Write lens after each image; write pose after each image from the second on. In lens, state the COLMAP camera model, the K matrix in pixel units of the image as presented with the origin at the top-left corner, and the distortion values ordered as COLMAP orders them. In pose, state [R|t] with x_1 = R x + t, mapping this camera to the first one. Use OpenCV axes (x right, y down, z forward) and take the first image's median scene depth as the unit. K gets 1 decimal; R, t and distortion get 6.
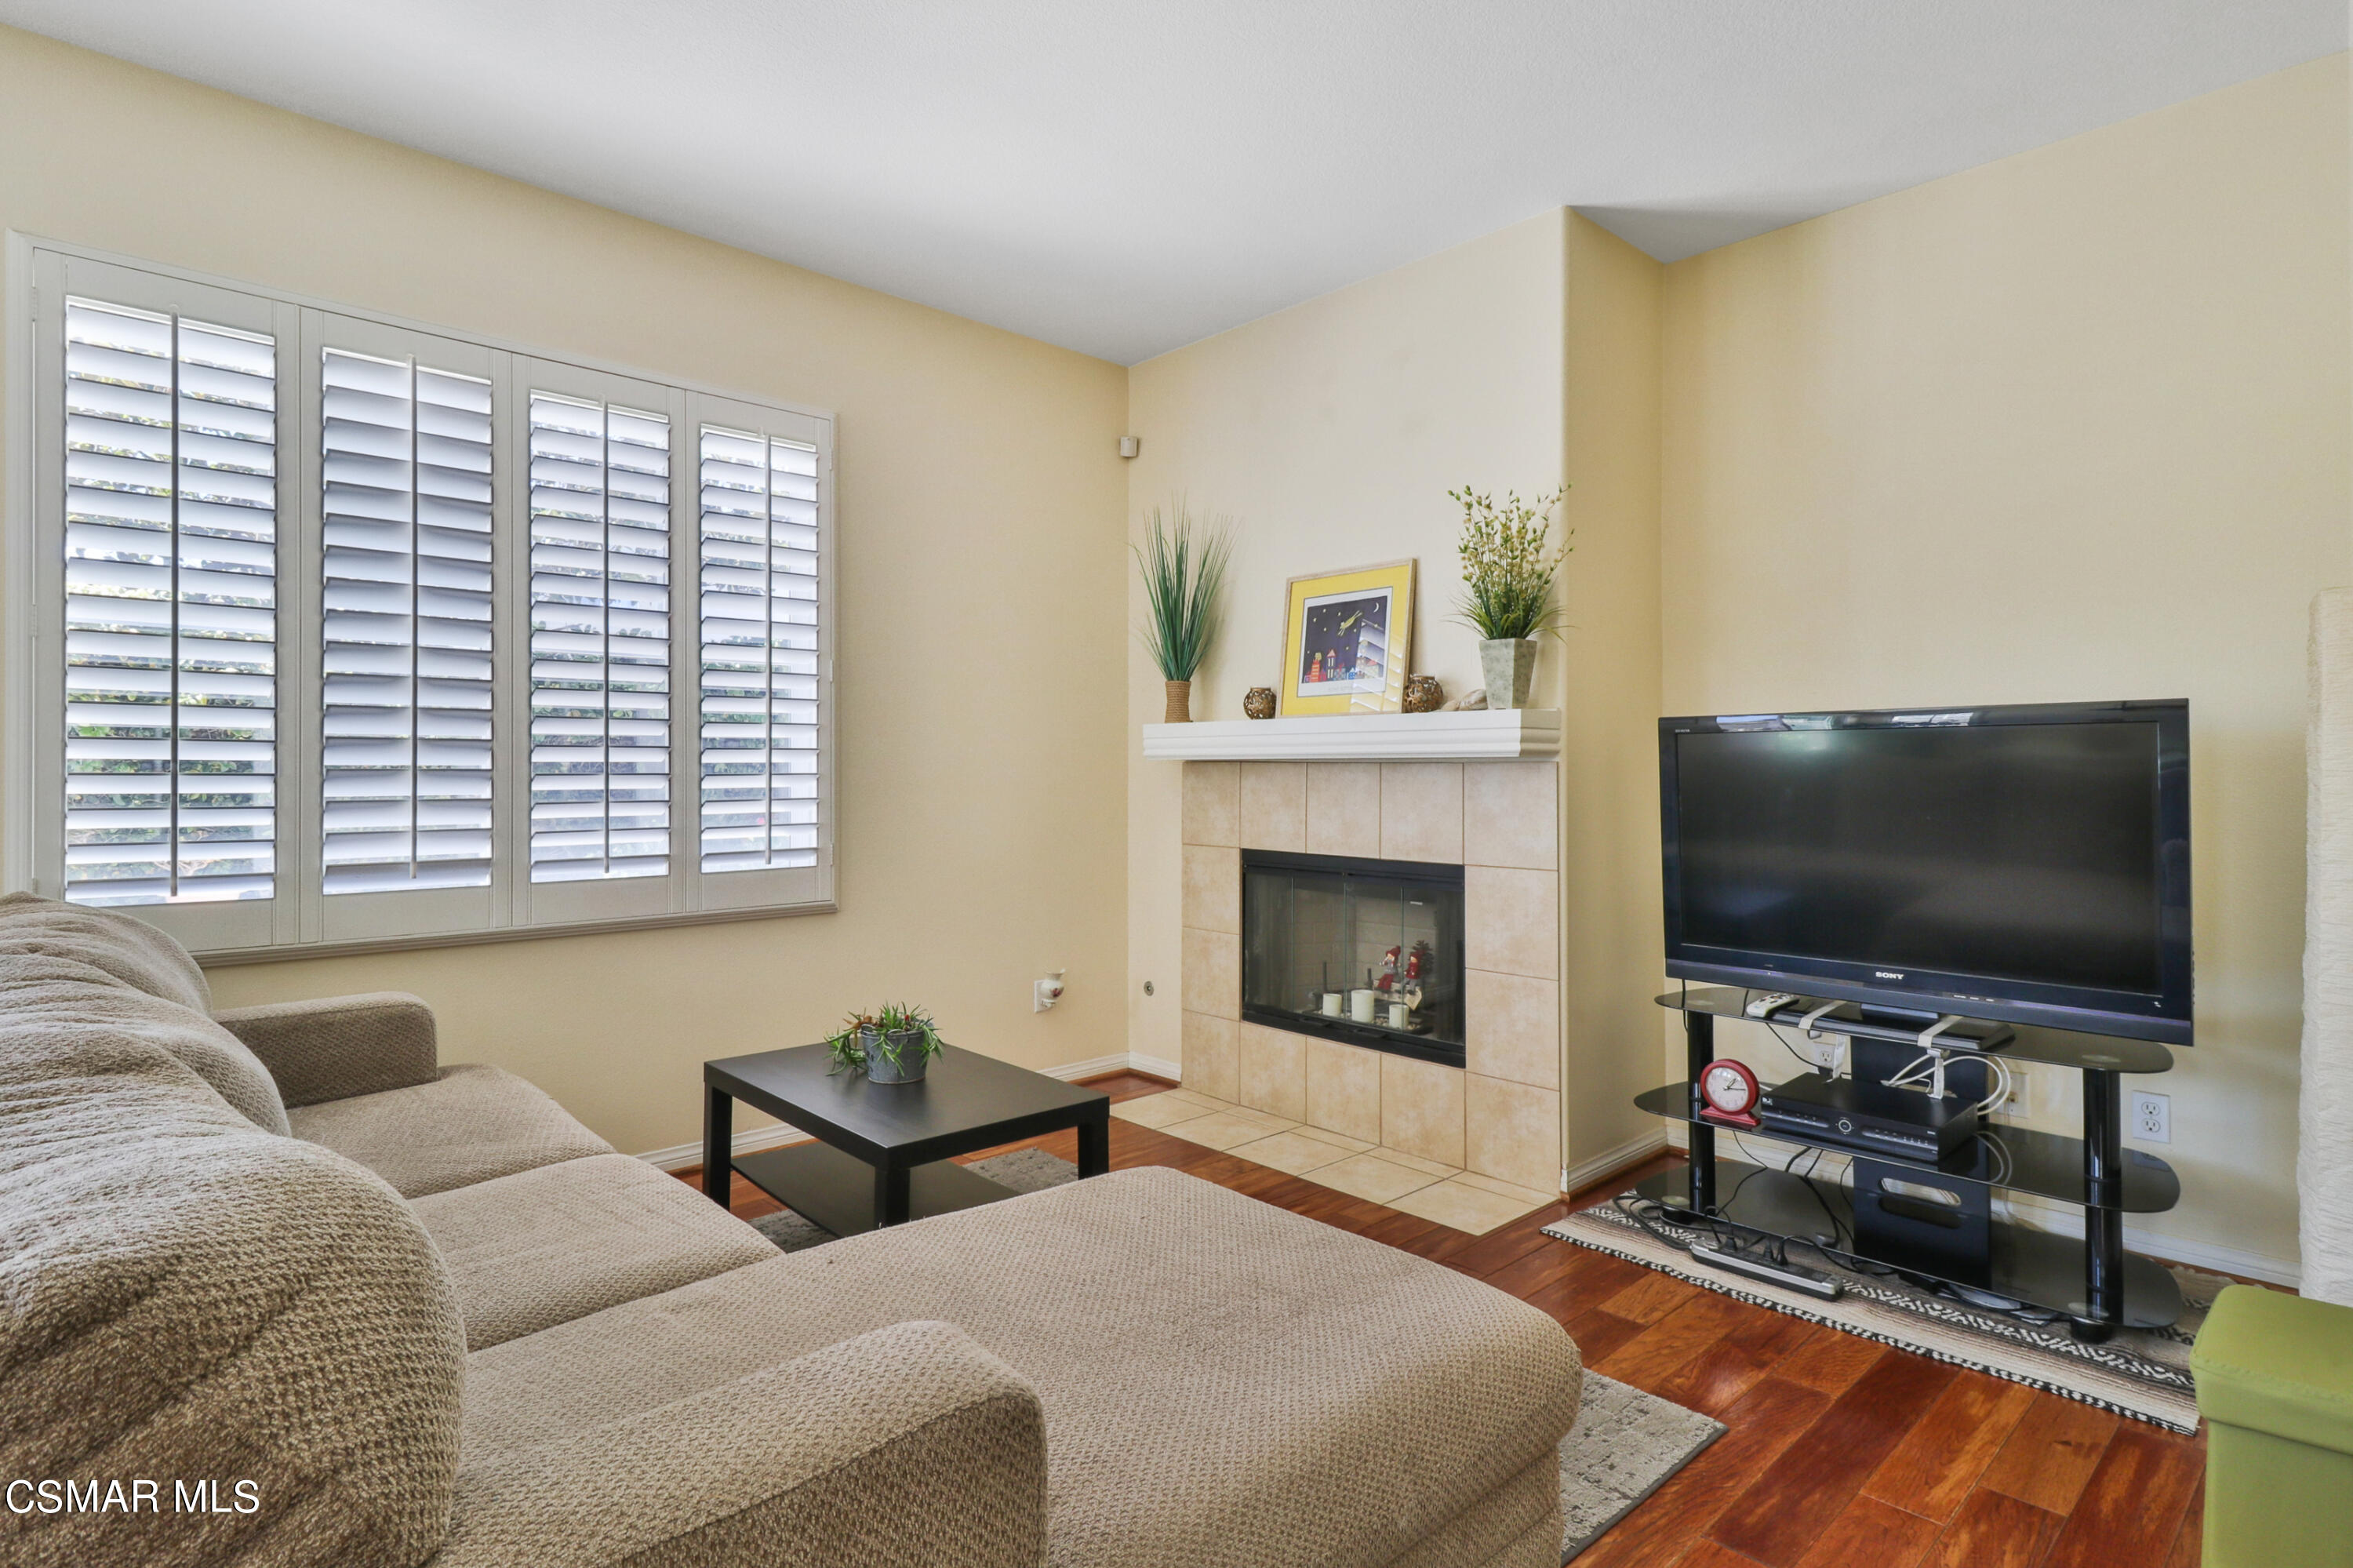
lens RADIAL K [[1211.6, 0, 1173.6], [0, 1211.6, 770.6], [0, 0, 1]] dist [0.025627, -0.013170]
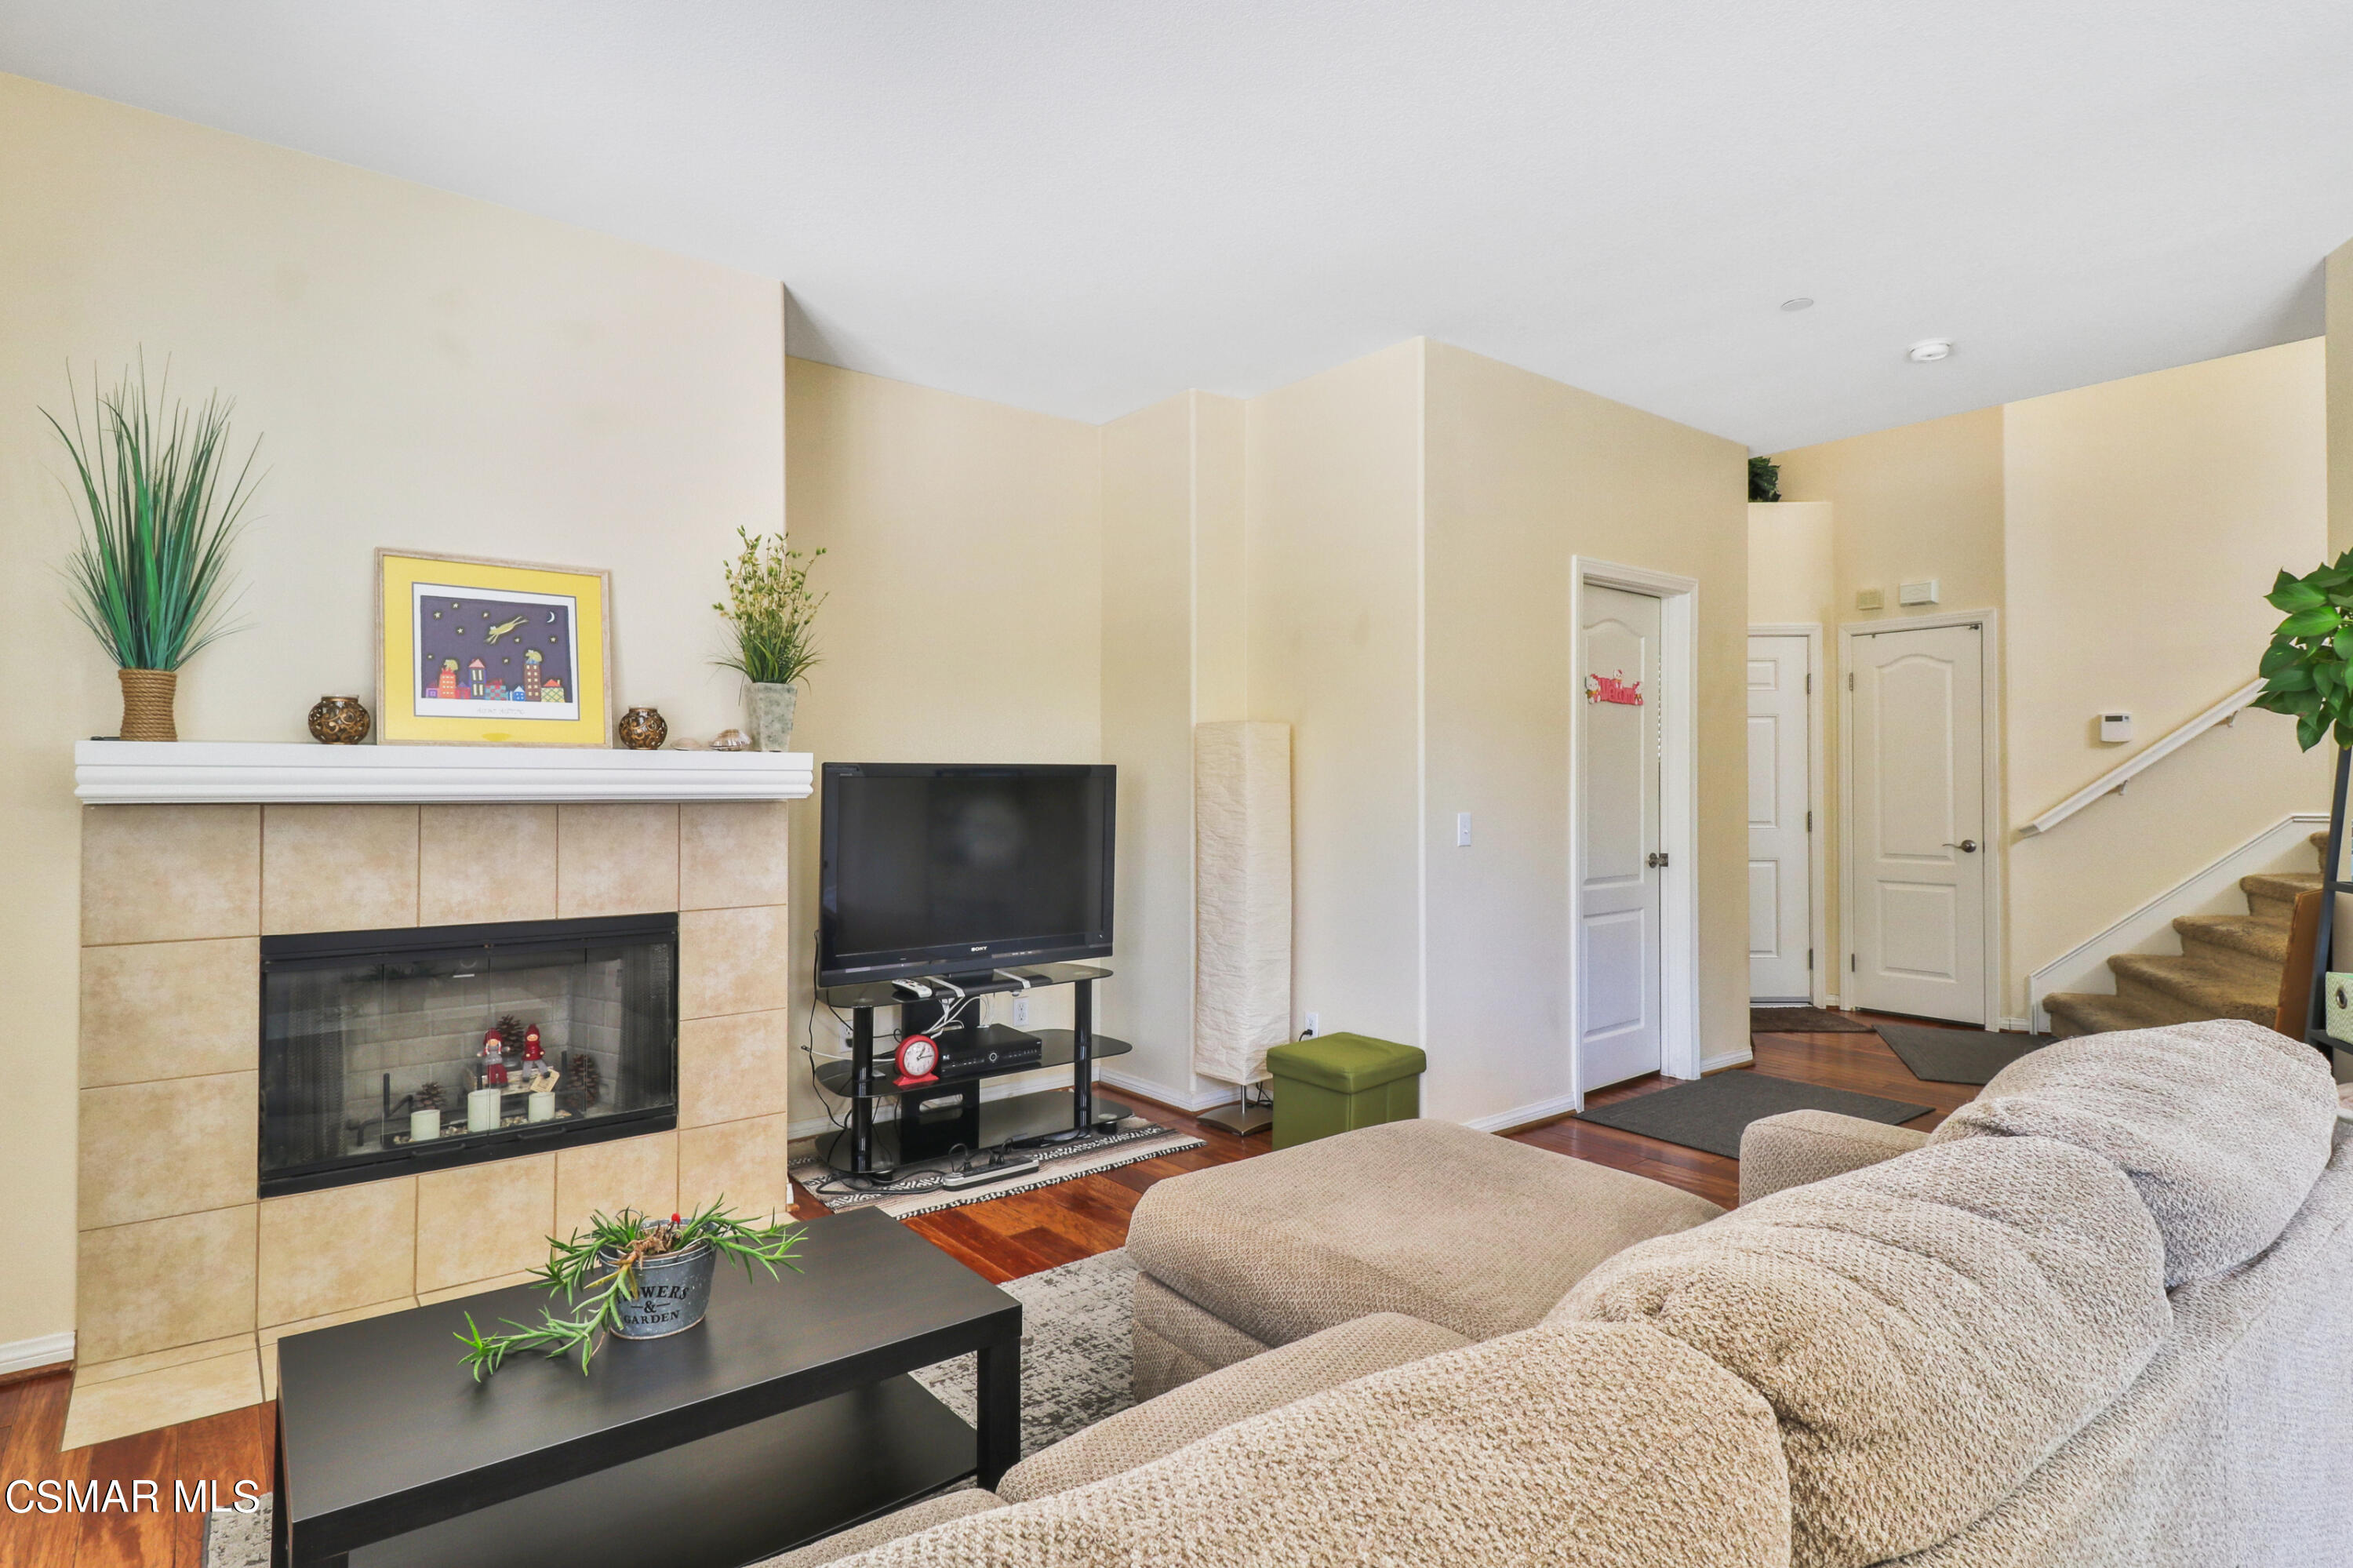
lens RADIAL K [[1202.7, 0, 1174.3], [0, 1202.7, 777.2], [0, 0, 1]] dist [0.027934, -0.012890]
pose [[0.082249, 0.004943, 0.996600, -0.666272], [0.000170, 0.999988, -0.004974, -0.022133], [-0.996612, 0.000578, 0.082247, 0.539142]]
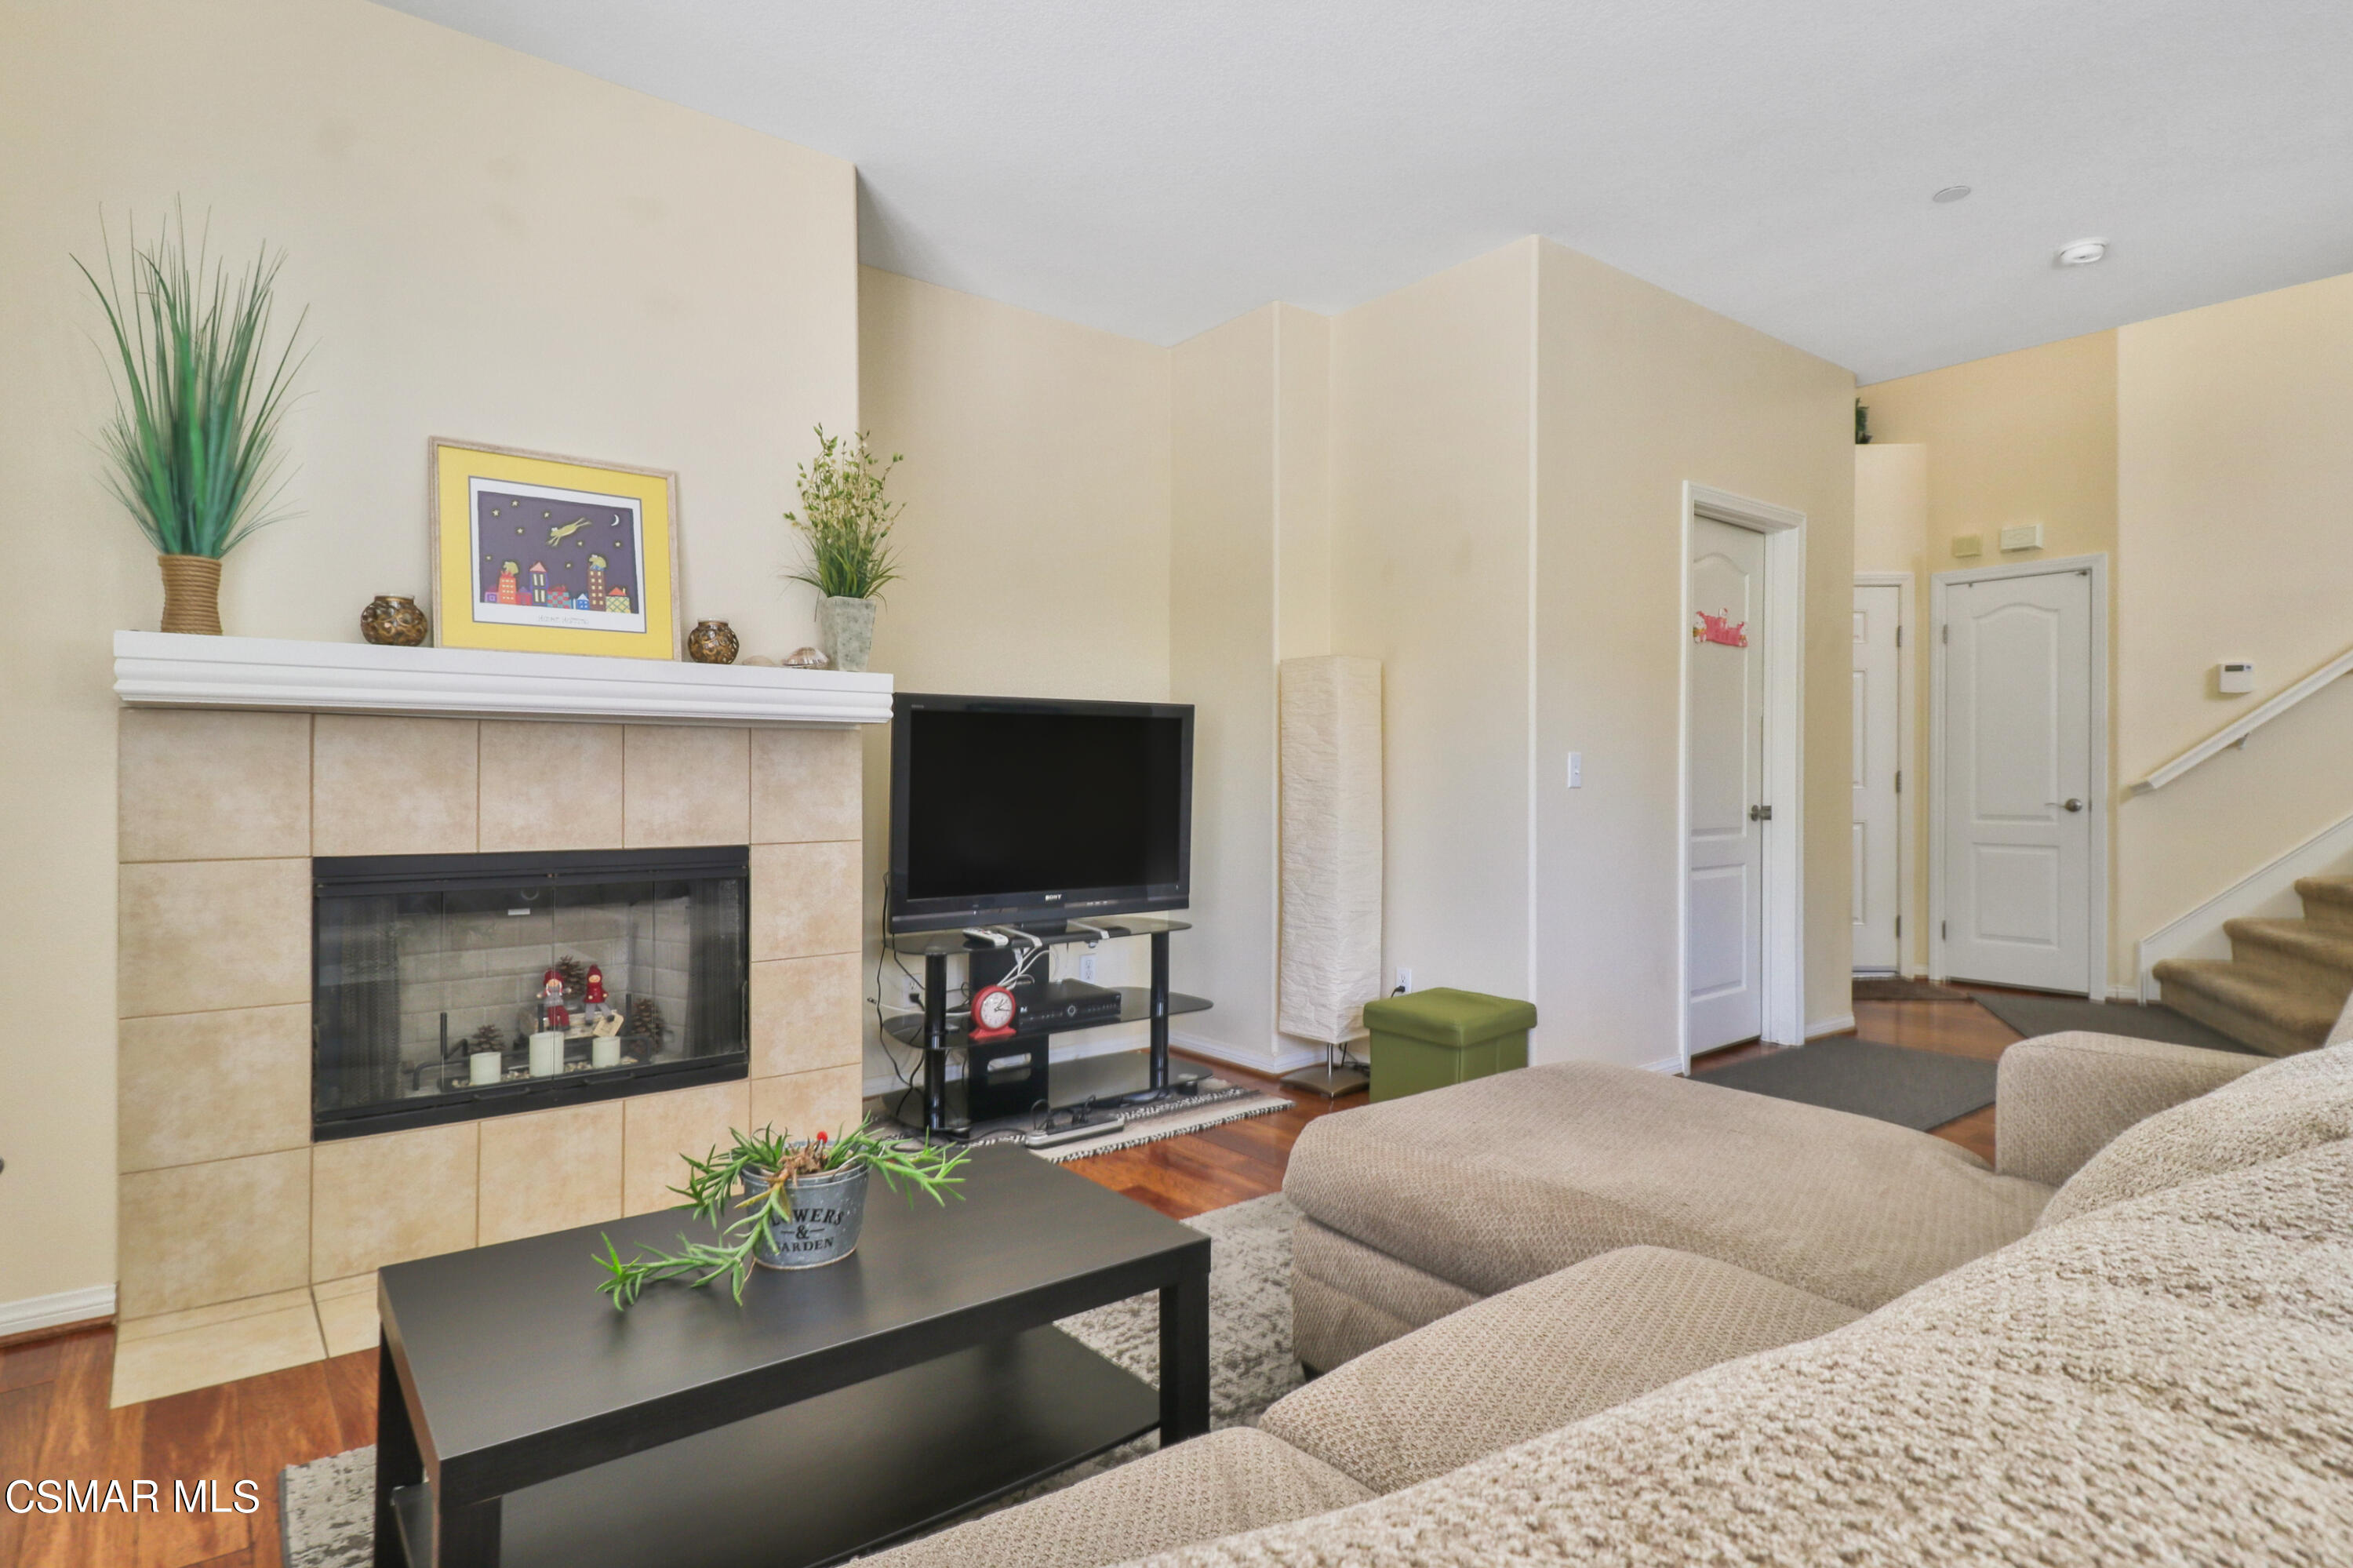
lens RADIAL K [[1225.0, 0, 1171.0], [0, 1225.0, 783.8], [0, 0, 1]] dist [0.028481, -0.013007]
pose [[0.085541, -0.008096, 0.996302, -0.616726], [-0.001484, 0.999965, 0.008253, 0.026144], [-0.996334, -0.002184, 0.085526, 0.622759]]
